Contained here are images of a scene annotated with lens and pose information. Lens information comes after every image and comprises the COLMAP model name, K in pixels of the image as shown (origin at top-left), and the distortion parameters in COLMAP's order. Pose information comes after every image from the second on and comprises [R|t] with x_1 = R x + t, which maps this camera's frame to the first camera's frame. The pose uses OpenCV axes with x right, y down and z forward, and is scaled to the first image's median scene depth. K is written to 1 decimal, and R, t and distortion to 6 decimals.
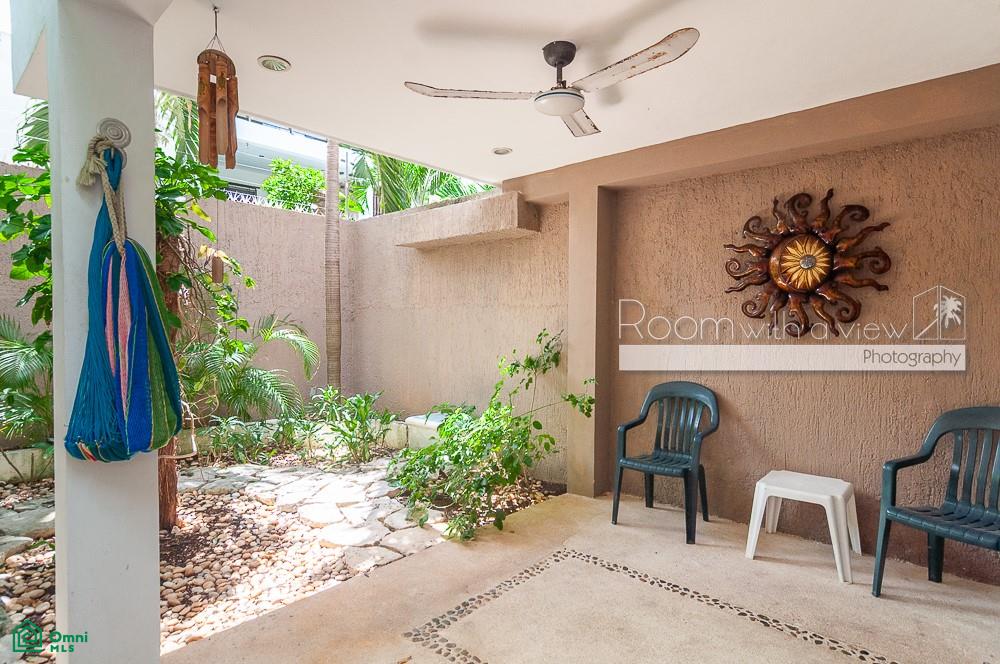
lens RADIAL K [[540.3, 0, 499.9], [0, 540.3, 335.7], [0, 0, 1]] dist [-0.003504, 0.002878]
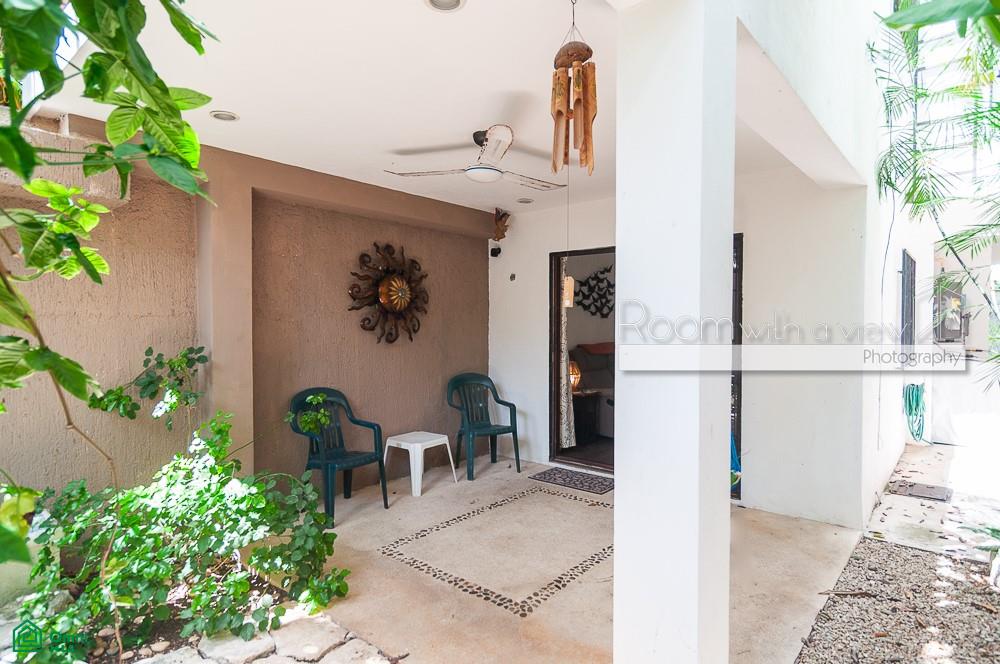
lens RADIAL K [[540.3, 0, 499.9], [0, 540.3, 335.7], [0, 0, 1]] dist [-0.003504, 0.002878]
pose [[-0.035881, -0.024353, 0.999059, -0.925321], [0.029835, 0.999231, 0.025429, -0.046718], [-0.998911, 0.030719, -0.035127, 0.769562]]
